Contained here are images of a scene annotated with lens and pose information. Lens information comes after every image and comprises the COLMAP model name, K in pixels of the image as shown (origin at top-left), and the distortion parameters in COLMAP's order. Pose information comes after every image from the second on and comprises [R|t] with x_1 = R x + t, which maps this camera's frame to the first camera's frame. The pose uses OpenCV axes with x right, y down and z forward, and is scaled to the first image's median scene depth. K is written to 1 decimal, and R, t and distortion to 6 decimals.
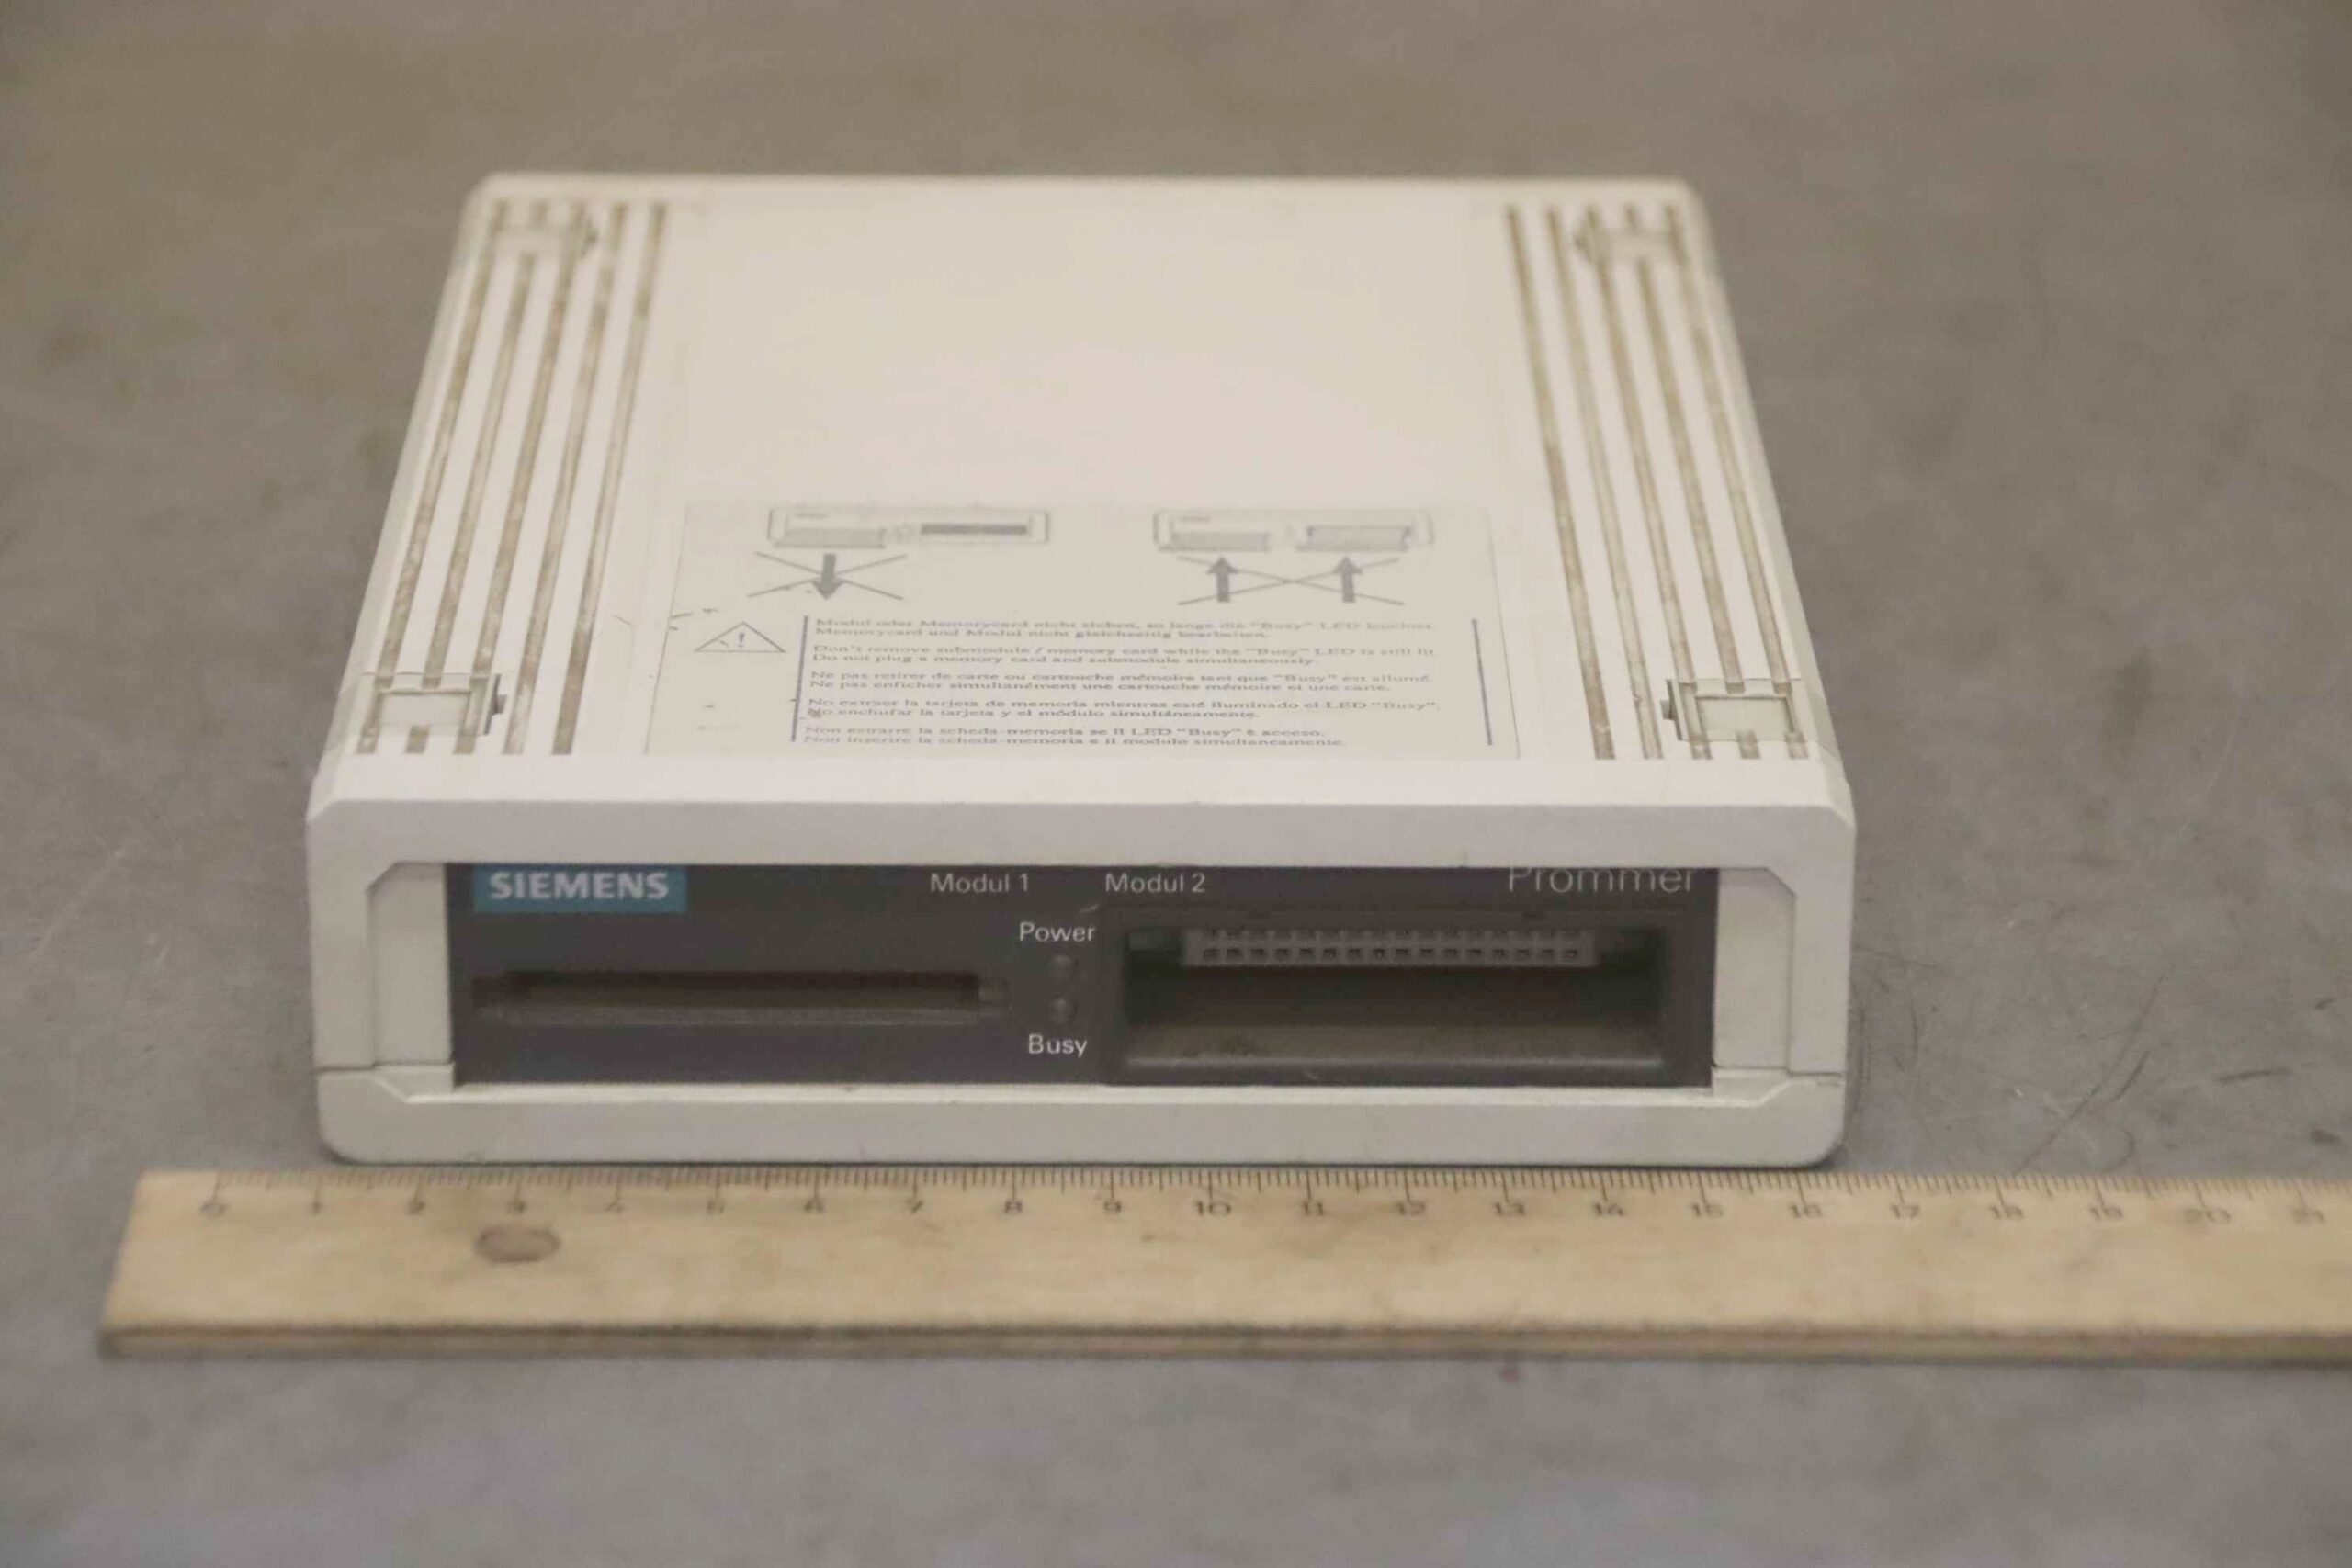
lens RADIAL K [[7036.1, 0, 1176.0], [0, 7036.1, 784.0], [0, 0, 1]] dist [0.312153, -0.014304]
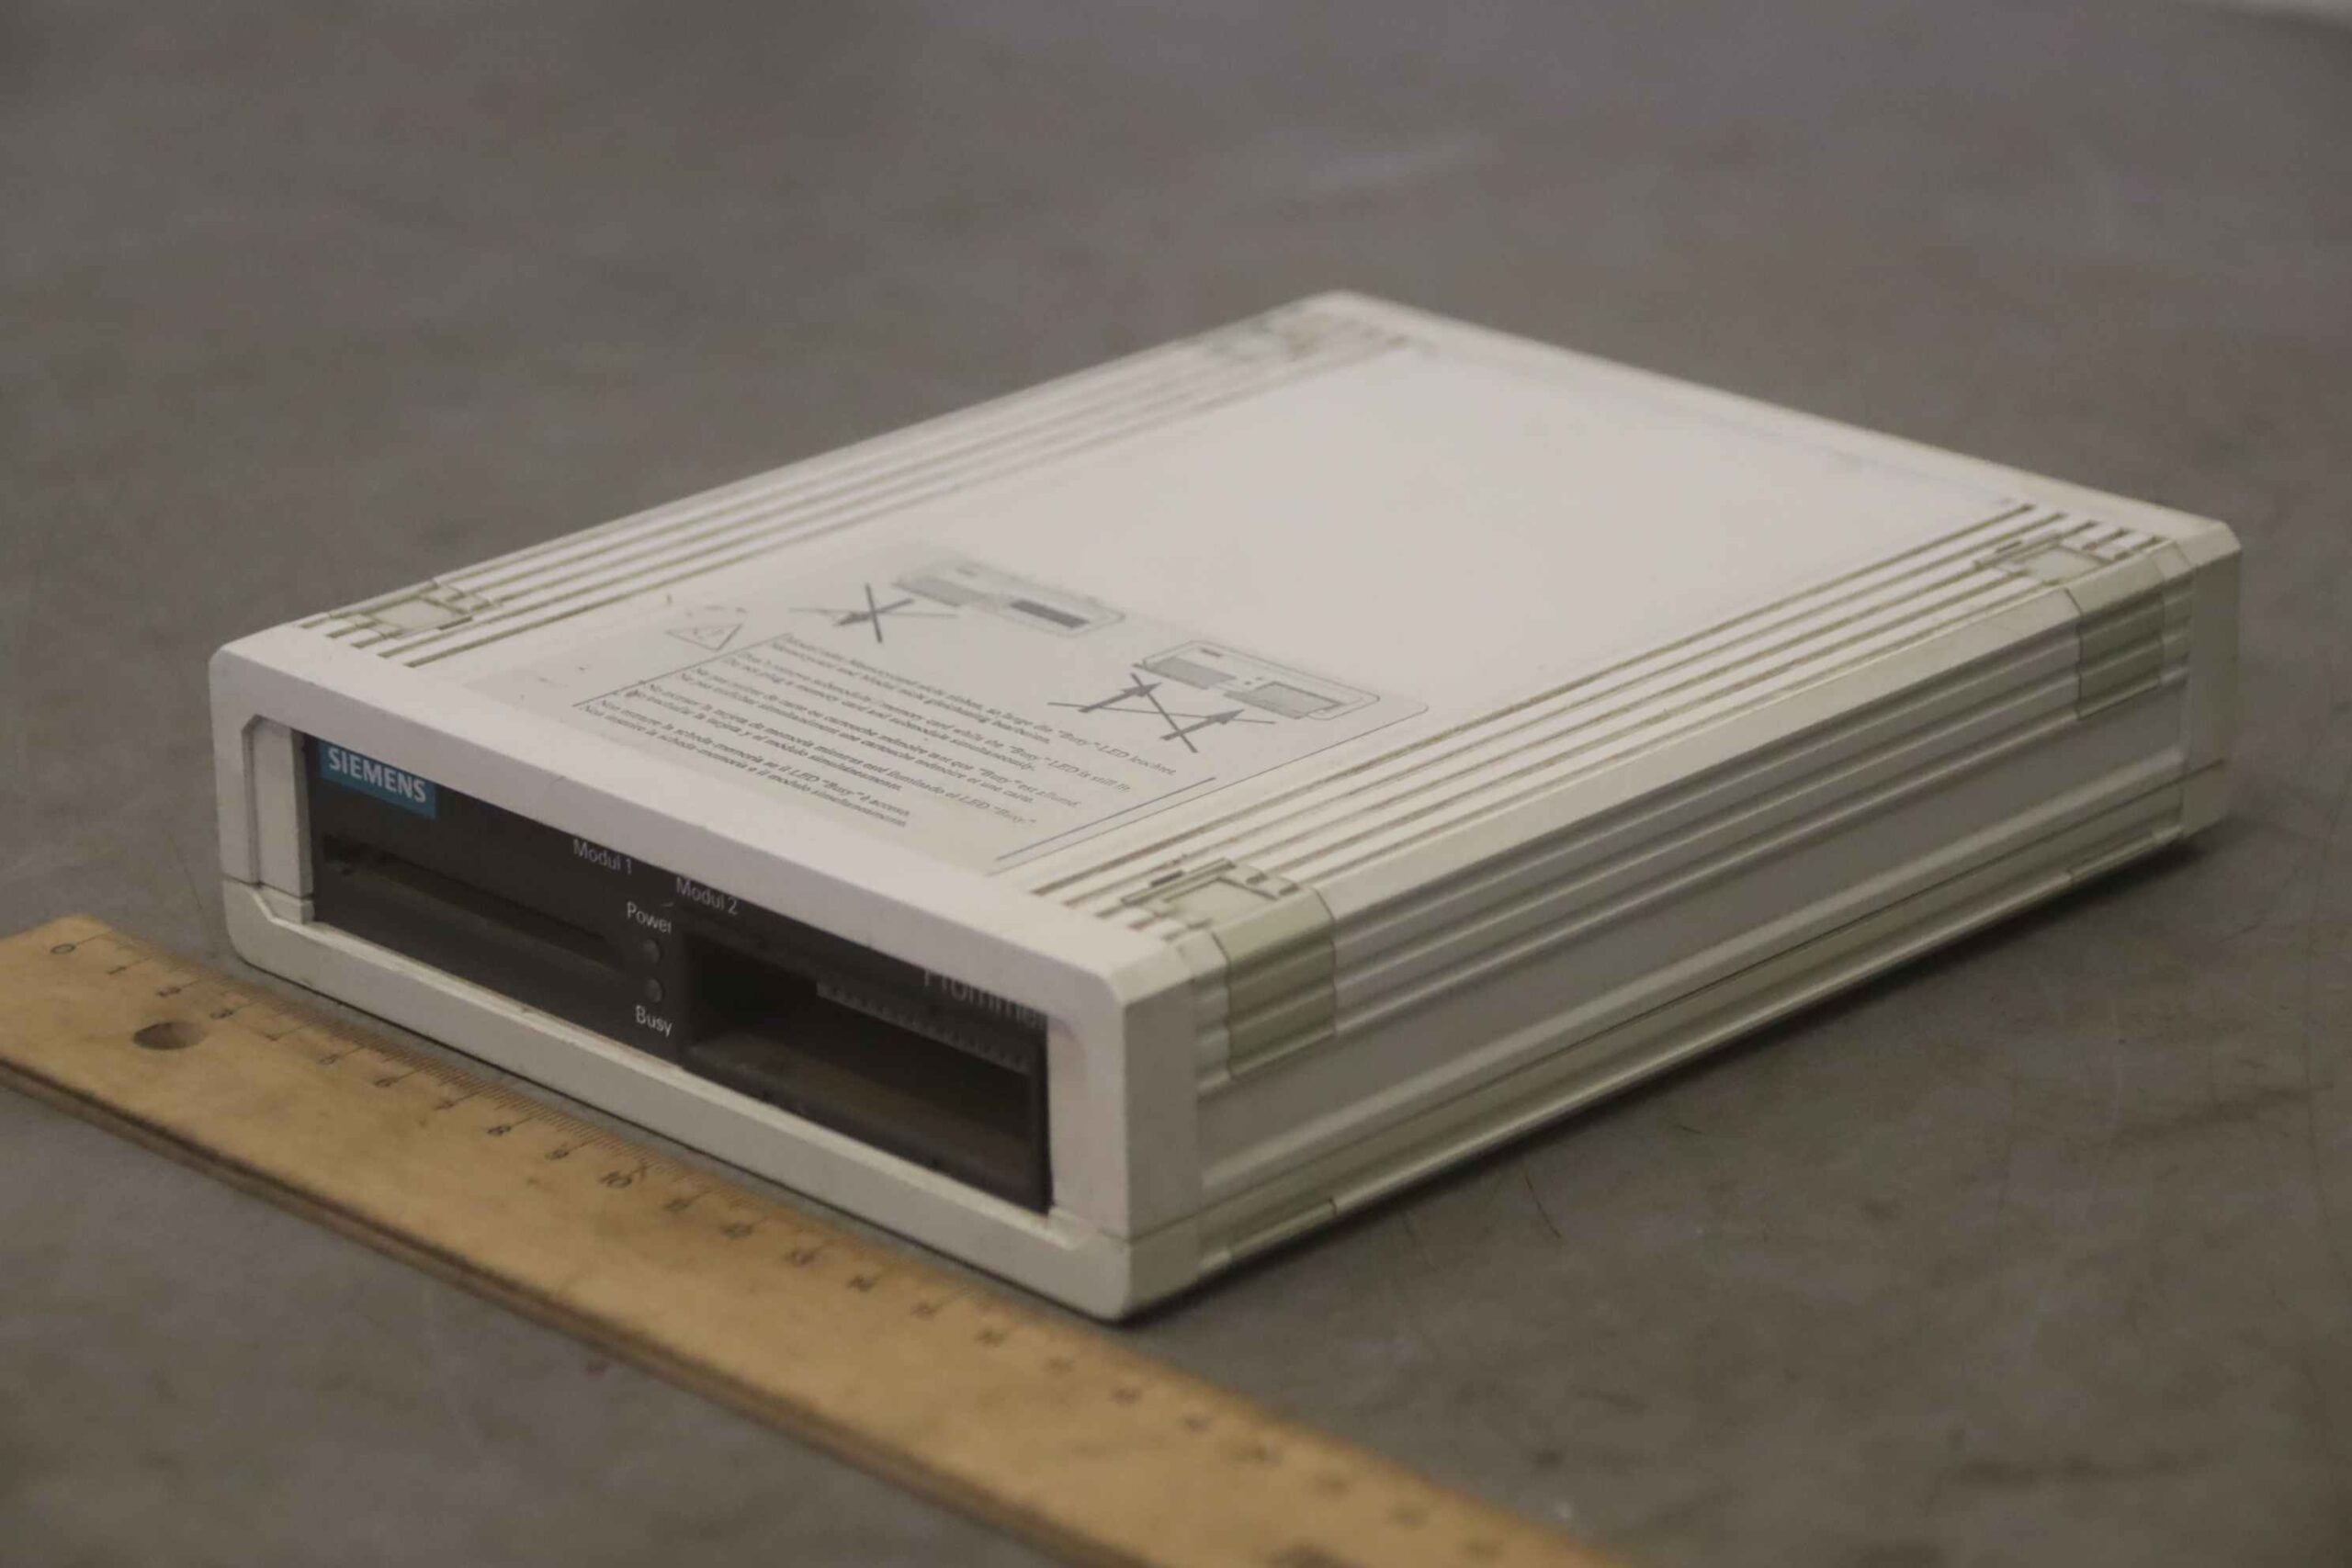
lens RADIAL K [[6848.1, 0, 1176.0], [0, 6848.1, 784.0], [0, 0, 1]] dist [0.202549, 0.564795]
pose [[0.704564, 0.238648, -0.668309, 0.770121], [-0.261802, 0.962739, 0.067783, -0.096011], [0.659583, 0.127207, 0.740789, 0.242419]]
